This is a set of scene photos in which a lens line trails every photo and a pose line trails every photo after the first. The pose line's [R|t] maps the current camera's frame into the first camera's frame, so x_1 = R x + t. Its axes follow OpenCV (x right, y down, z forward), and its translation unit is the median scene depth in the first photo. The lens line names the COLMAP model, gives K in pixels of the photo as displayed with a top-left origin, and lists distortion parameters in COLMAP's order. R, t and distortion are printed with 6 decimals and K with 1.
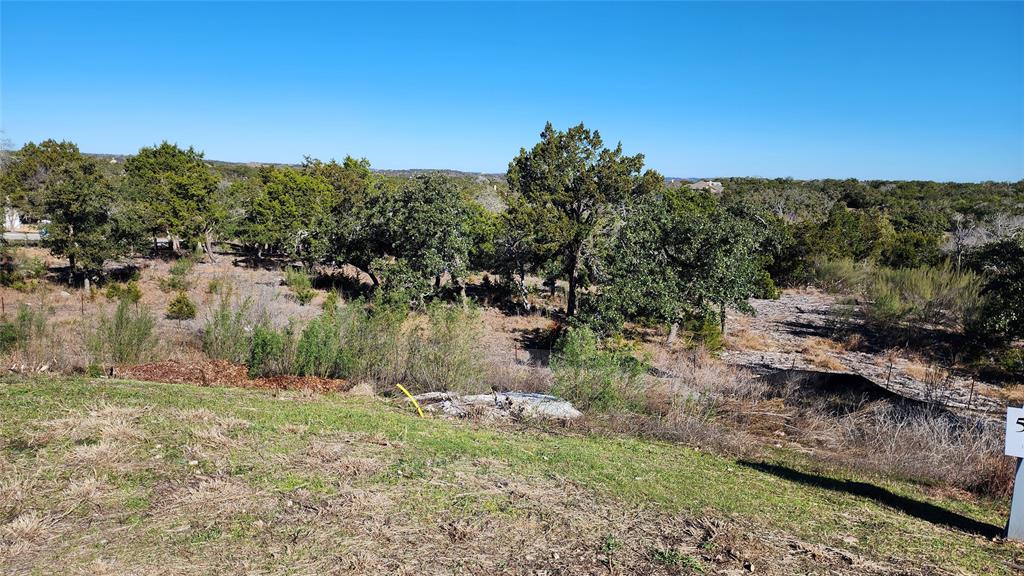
lens RADIAL K [[685.2, 0, 517.8], [0, 685.2, 303.9], [0, 0, 1]] dist [0.081166, -0.066987]
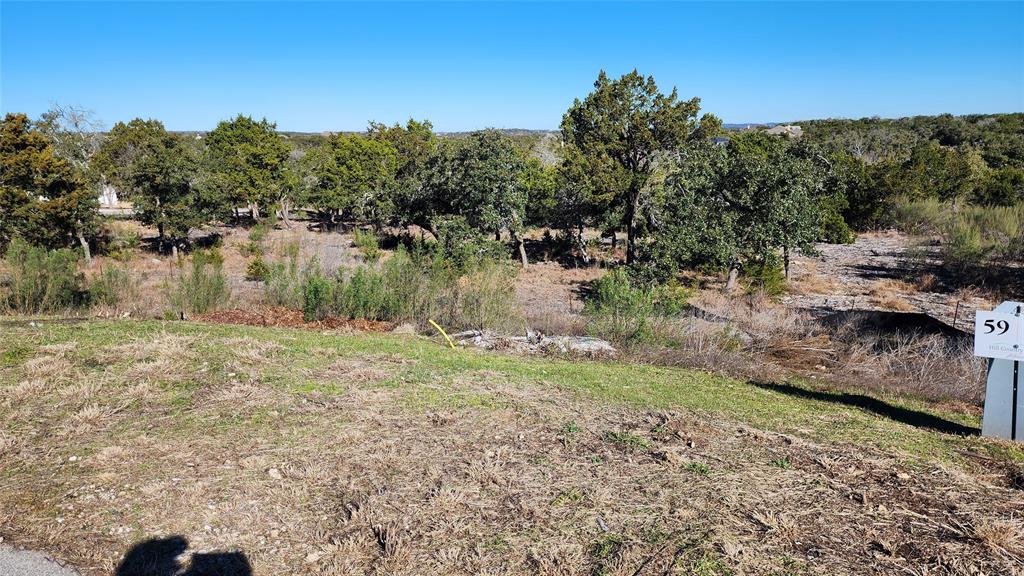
lens RADIAL K [[683.3, 0, 524.1], [0, 683.3, 298.6], [0, 0, 1]] dist [0.080045, -0.069370]
pose [[0.994859, -0.029589, -0.096847, 0.019846], [0.034672, 0.998085, 0.051233, 0.008232], [0.095146, -0.054327, 0.993980, -0.014543]]
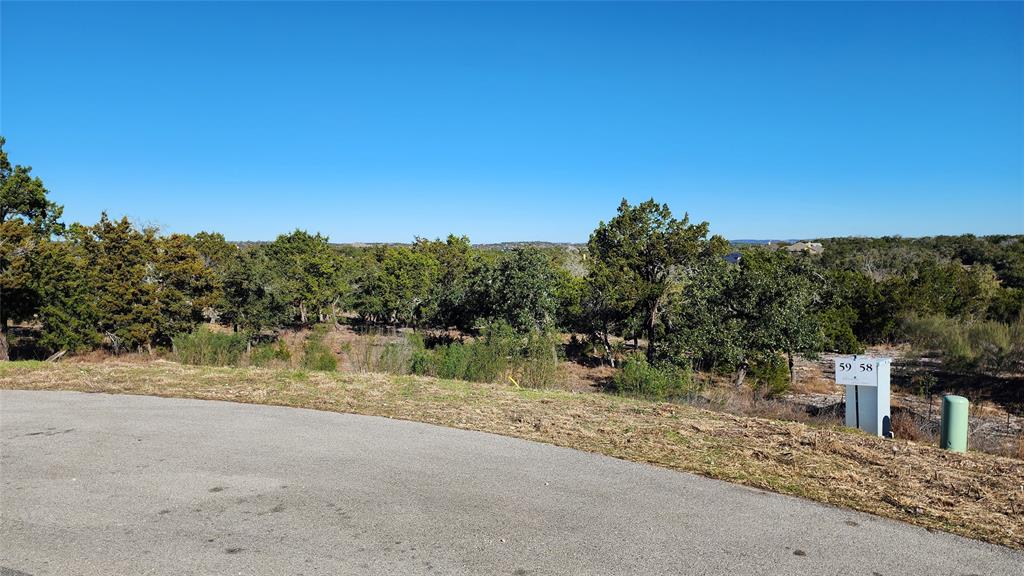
lens RADIAL K [[683.3, 0, 524.1], [0, 683.3, 298.6], [0, 0, 1]] dist [0.080045, -0.069370]
pose [[0.991817, -0.029734, -0.124160, 0.016884], [0.016177, 0.993931, -0.108805, 0.026988], [0.126642, 0.105906, 0.986279, -0.144041]]
